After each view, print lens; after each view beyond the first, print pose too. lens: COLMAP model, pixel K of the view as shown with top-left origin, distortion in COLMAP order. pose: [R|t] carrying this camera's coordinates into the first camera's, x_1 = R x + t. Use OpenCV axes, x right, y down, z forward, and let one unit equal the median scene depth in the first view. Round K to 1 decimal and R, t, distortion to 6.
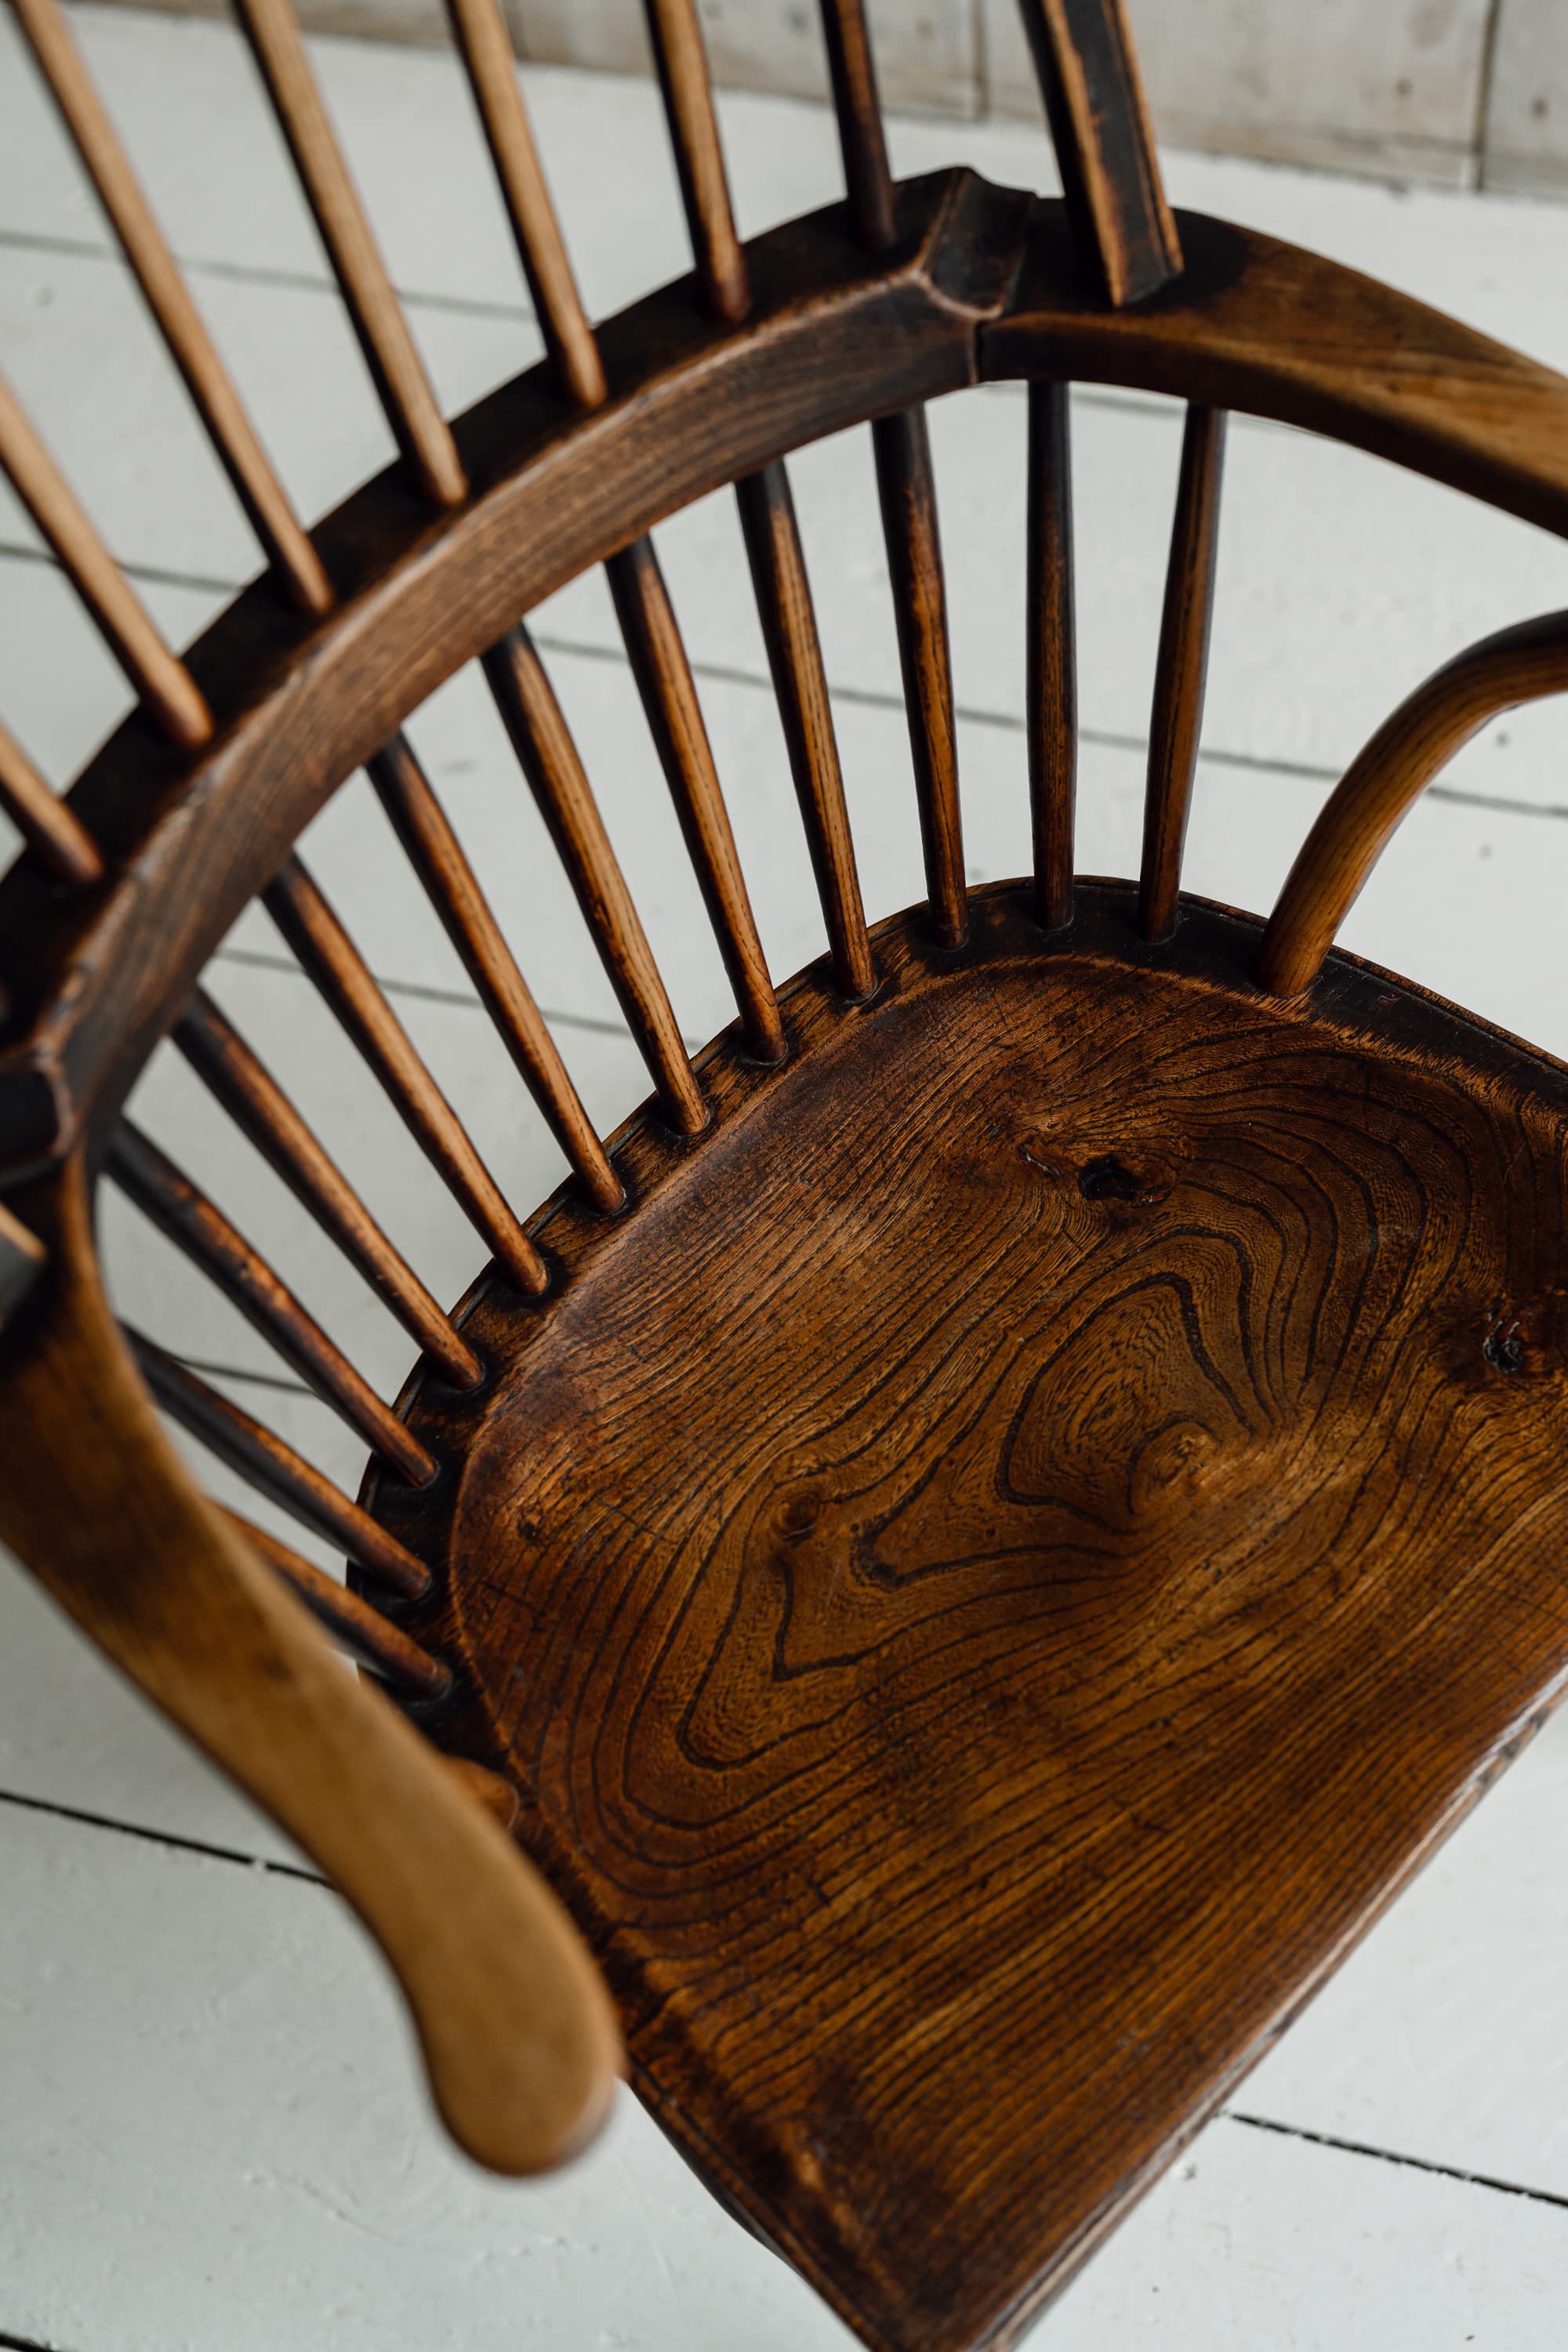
lens RADIAL K [[3127.1, 0, 784.0], [0, 3127.1, 1176.0], [0, 0, 1]] dist [0.011277, 0.020265]
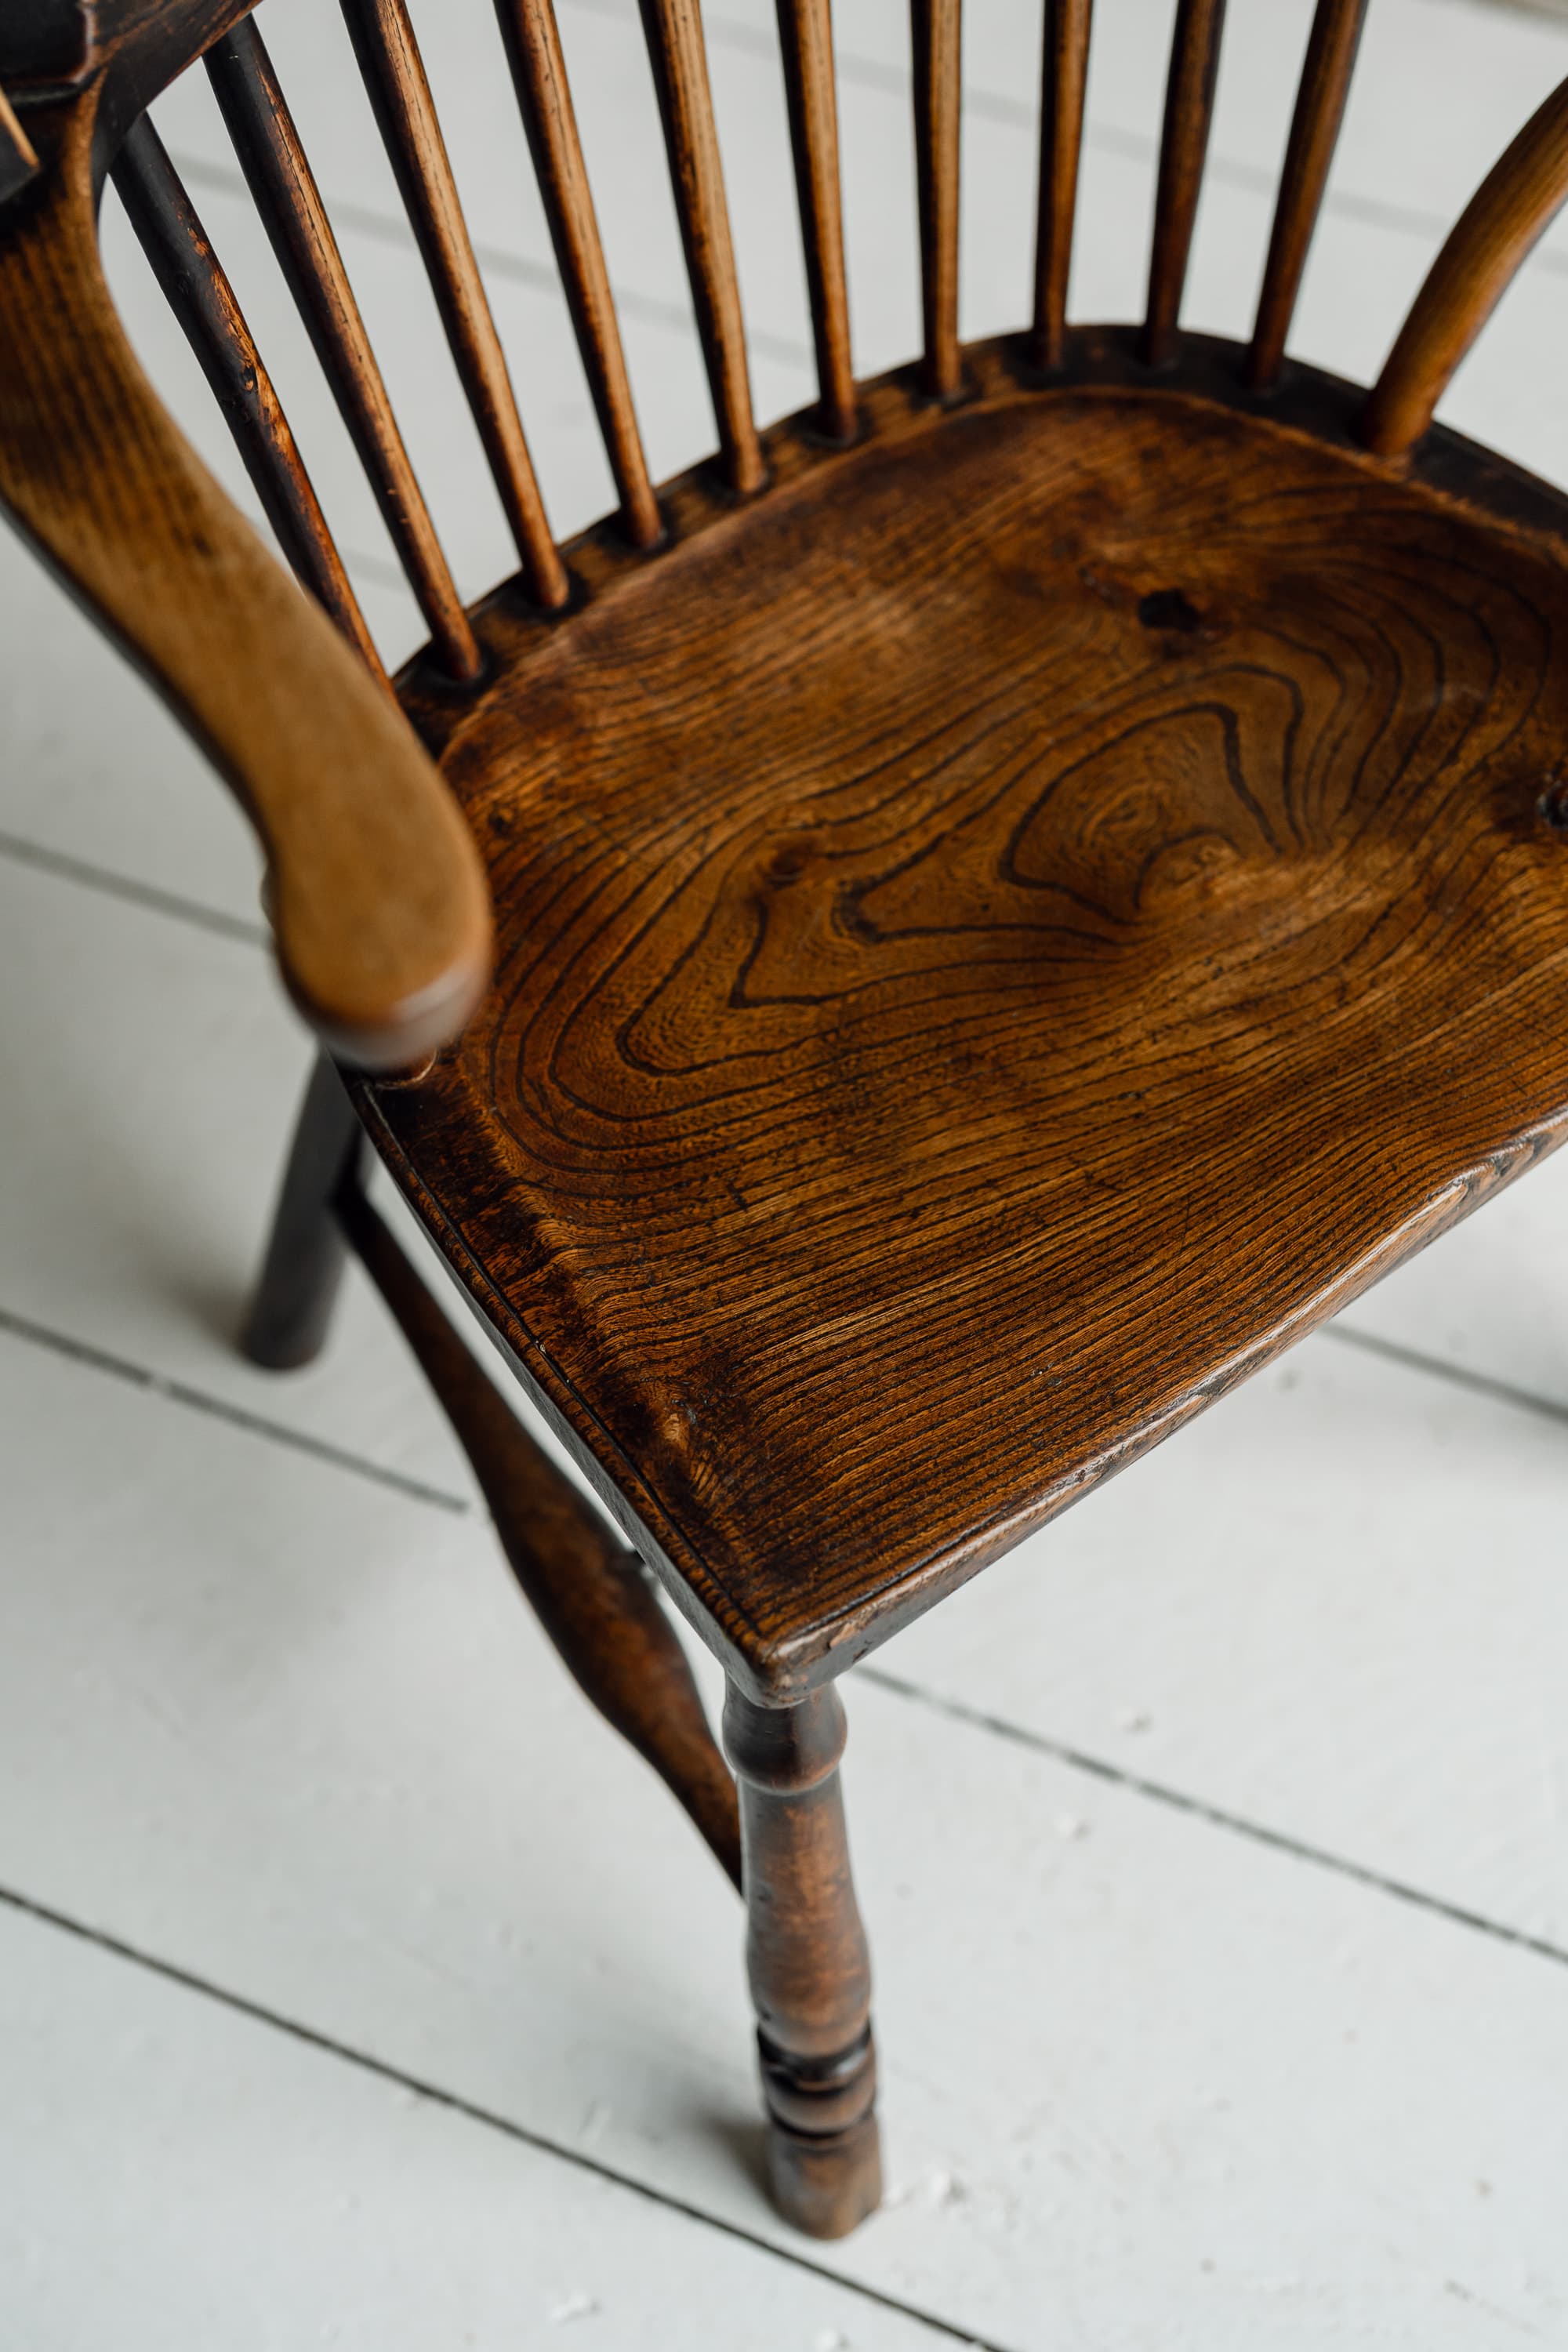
lens RADIAL K [[3158.4, 0, 788.8], [0, 3158.4, 1140.5], [0, 0, 1]] dist [-0.010665, 0.014782]
pose [[0.985349, 0.168402, -0.026974, 0.046082], [-0.170027, 0.982330, -0.078220, 0.269487], [0.013325, 0.081660, 0.996571, 0.065604]]
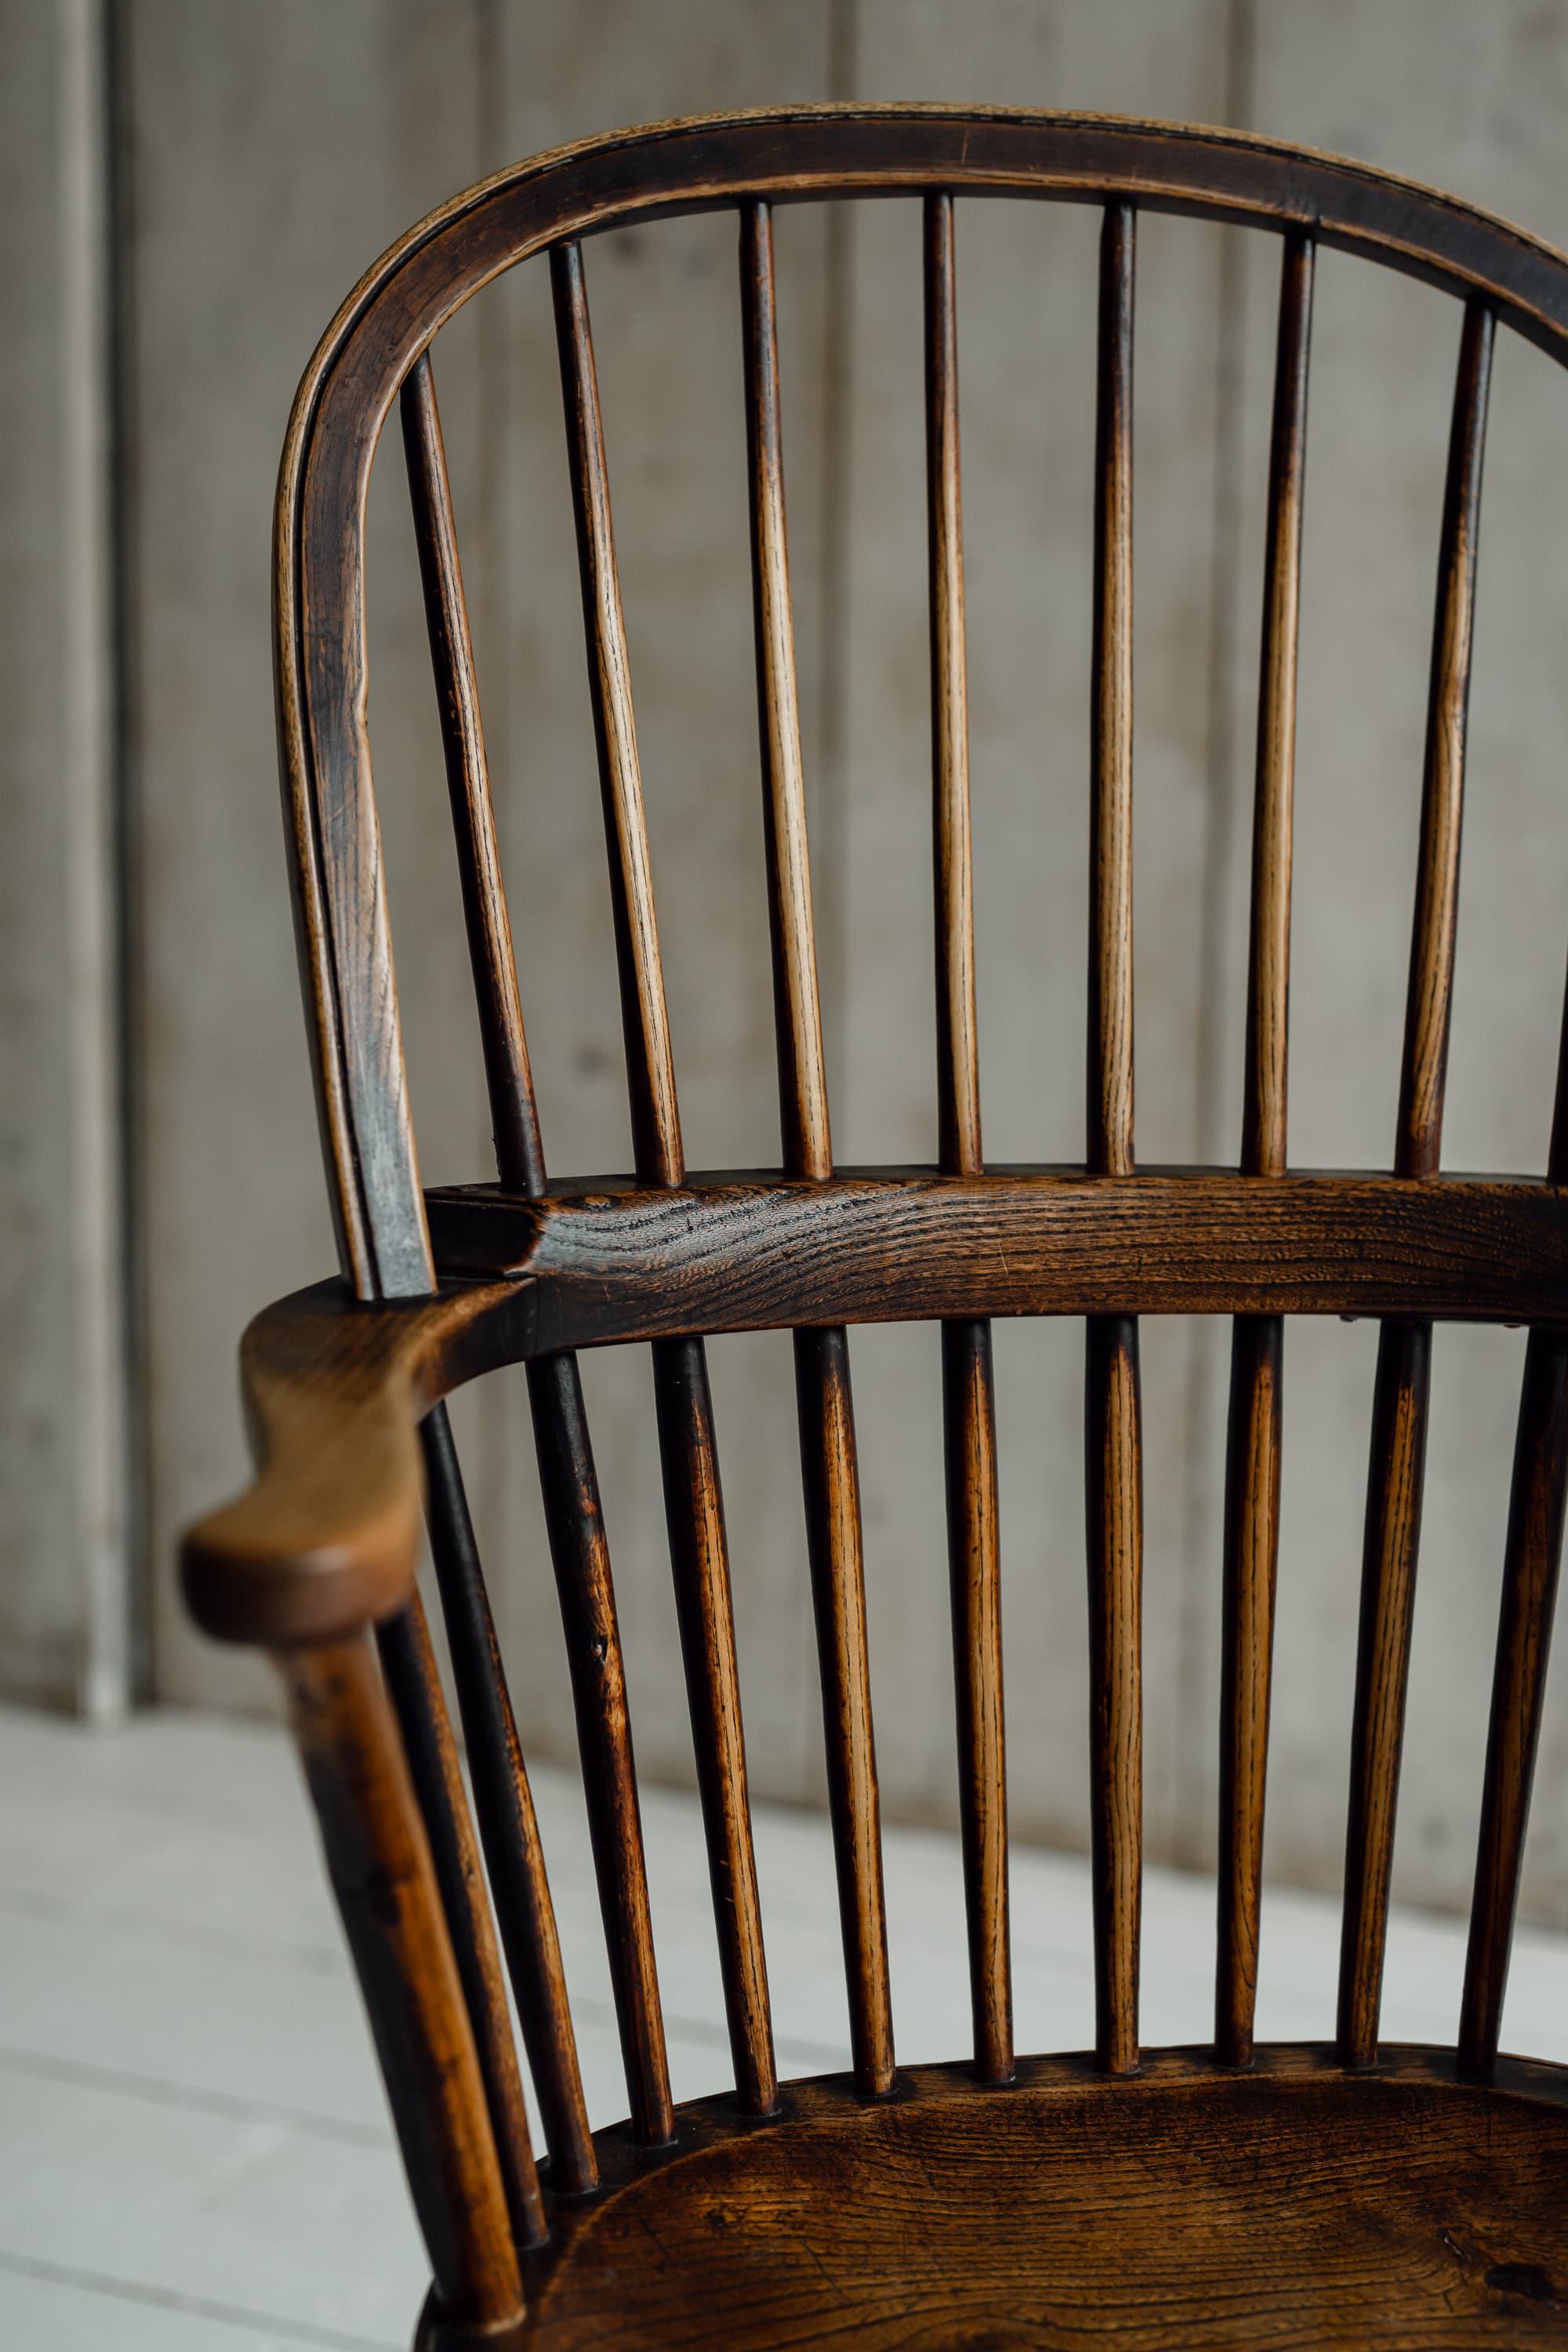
lens RADIAL K [[3158.4, 0, 788.8], [0, 3158.4, 1140.5], [0, 0, 1]] dist [-0.010665, 0.014782]
pose [[0.824201, 0.170371, -0.540062, 0.369732], [-0.536116, 0.541928, -0.647220, 0.521327], [0.182407, 0.822975, 0.537996, 0.275973]]
